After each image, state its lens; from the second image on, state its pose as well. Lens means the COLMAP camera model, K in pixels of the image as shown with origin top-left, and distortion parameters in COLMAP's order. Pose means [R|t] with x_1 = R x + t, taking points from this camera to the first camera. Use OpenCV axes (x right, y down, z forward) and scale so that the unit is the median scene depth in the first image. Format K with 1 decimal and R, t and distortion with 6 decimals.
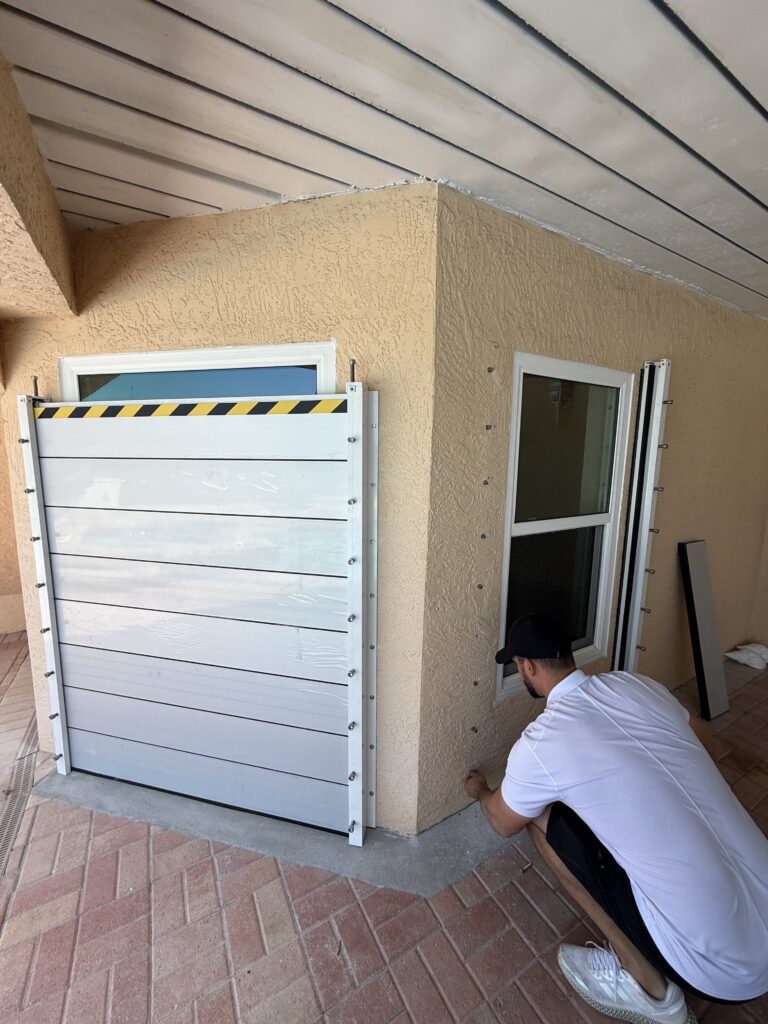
lens RADIAL K [[406.7, 0, 382.6], [0, 406.7, 508.5], [0, 0, 1]] dist [-0.000506, 0.000145]
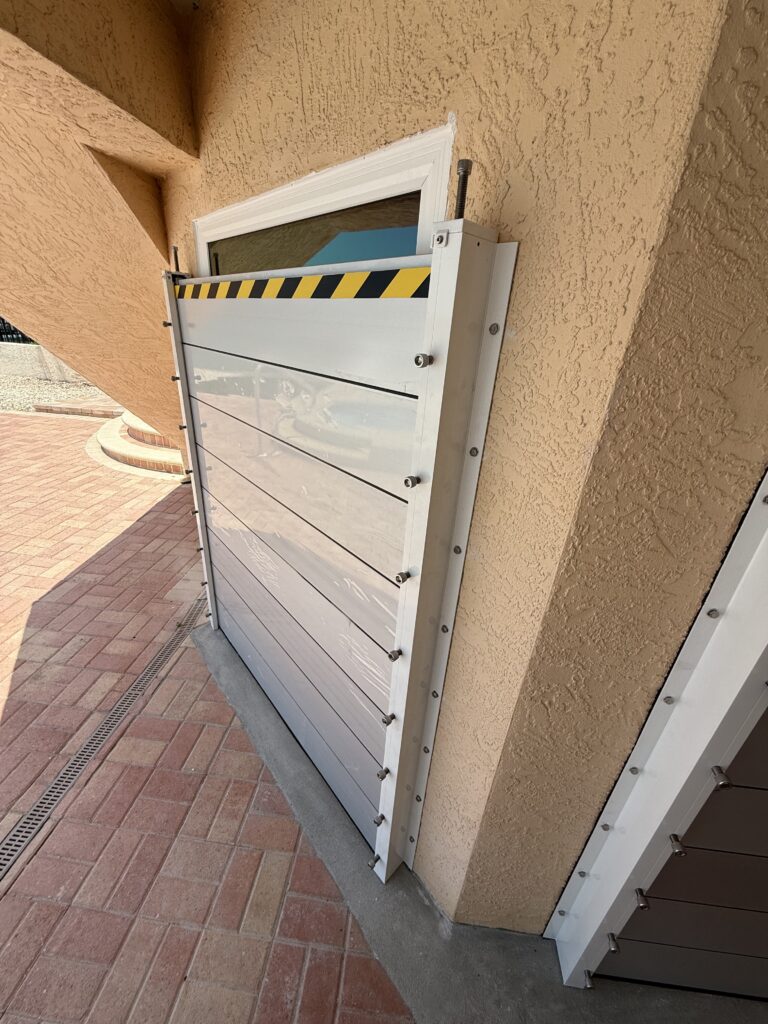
lens RADIAL K [[406.7, 0, 382.6], [0, 406.7, 508.5], [0, 0, 1]] dist [-0.000506, 0.000145]
pose [[0.815926, 0.276090, -0.507974, 0.164324], [-0.132422, 0.944498, 0.300645, -0.131438], [0.562786, -0.178038, 0.807202, 0.515053]]
